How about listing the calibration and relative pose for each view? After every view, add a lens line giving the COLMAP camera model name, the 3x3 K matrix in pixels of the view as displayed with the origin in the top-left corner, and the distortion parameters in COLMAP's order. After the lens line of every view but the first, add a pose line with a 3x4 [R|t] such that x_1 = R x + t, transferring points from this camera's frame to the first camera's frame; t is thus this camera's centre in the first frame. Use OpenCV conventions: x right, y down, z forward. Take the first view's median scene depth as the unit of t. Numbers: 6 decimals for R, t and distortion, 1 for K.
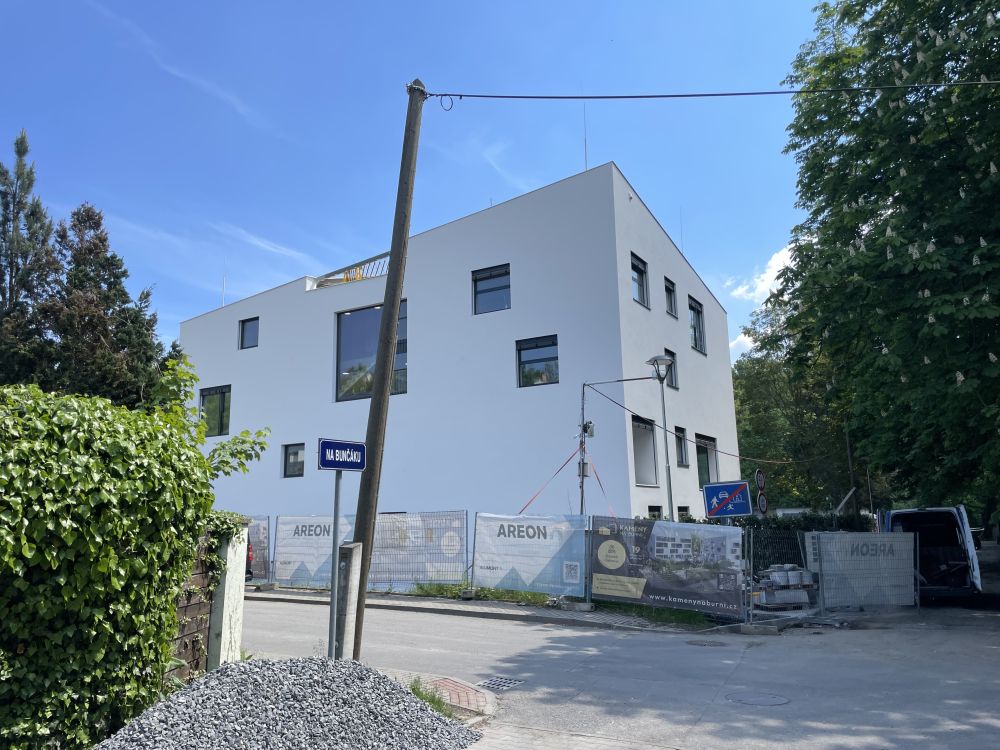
lens RADIAL K [[794.3, 0, 500.0], [0, 794.3, 375.0], [0, 0, 1]] dist [0.040996, 0.001699]
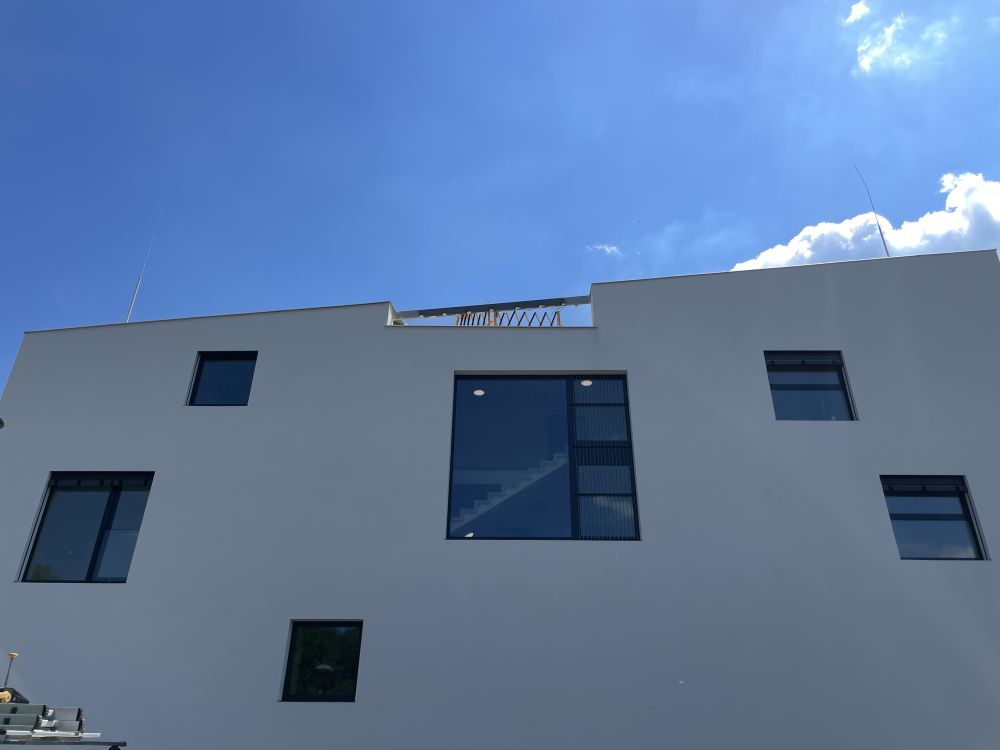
lens RADIAL K [[794.3, 0, 500.0], [0, 794.3, 375.0], [0, 0, 1]] dist [0.040996, 0.001699]
pose [[0.852971, 0.285894, 0.436699, -0.454349], [-0.107680, 0.915039, -0.388726, 0.134210], [-0.510731, 0.284548, 0.811287, 0.632909]]
